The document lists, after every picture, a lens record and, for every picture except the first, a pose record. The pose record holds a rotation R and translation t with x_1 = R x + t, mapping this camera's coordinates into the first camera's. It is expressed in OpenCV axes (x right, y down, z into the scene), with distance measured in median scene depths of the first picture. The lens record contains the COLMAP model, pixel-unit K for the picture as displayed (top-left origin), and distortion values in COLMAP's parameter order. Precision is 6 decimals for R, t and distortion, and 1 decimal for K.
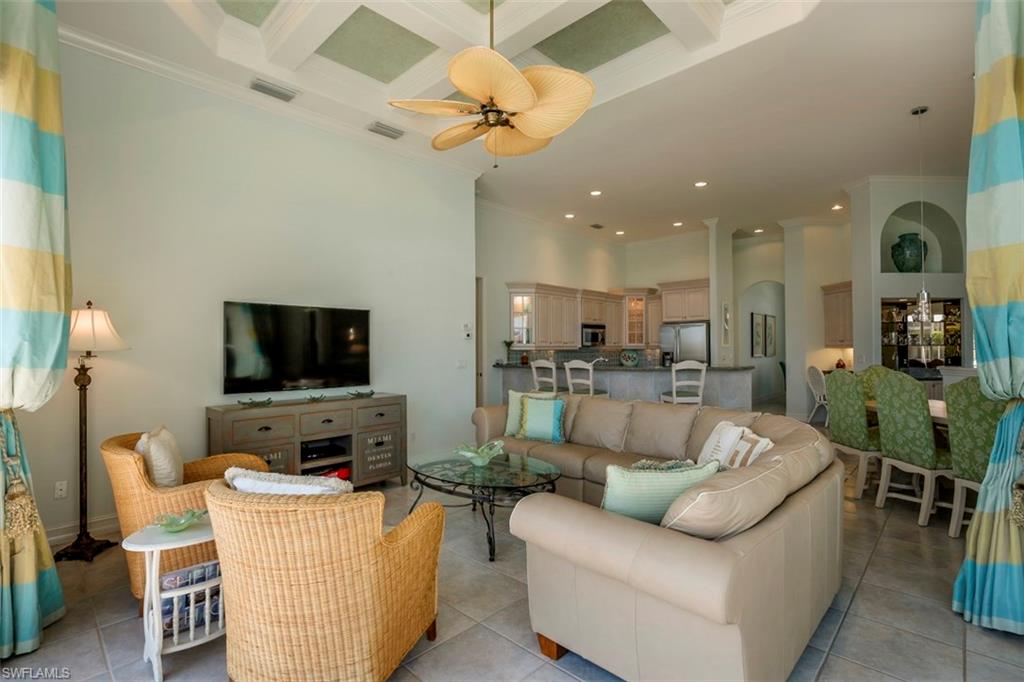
lens RADIAL K [[493.3, 0, 512.8], [0, 493.3, 340.1], [0, 0, 1]] dist [-0.004627, -0.000139]
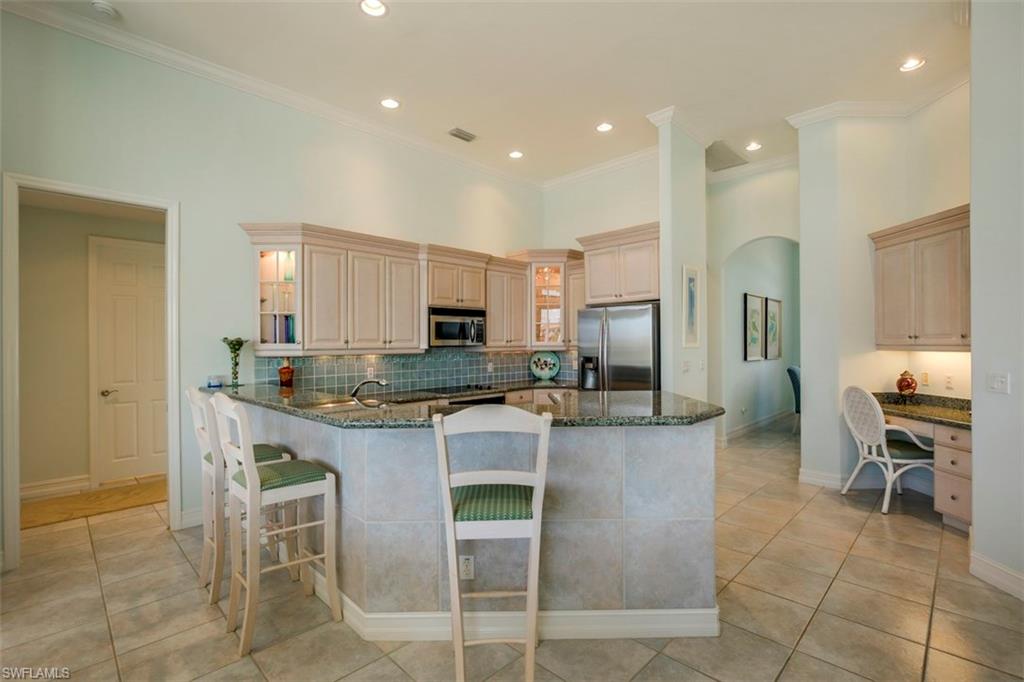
lens RADIAL K [[469.9, 0, 511.1], [0, 469.9, 344.7], [0, 0, 1]] dist [-0.006194, 0.000916]
pose [[0.999489, -0.001581, -0.031919, 0.239184], [0.002194, 0.999814, 0.019176, -0.000540], [0.031883, -0.019236, 0.999306, 0.450144]]
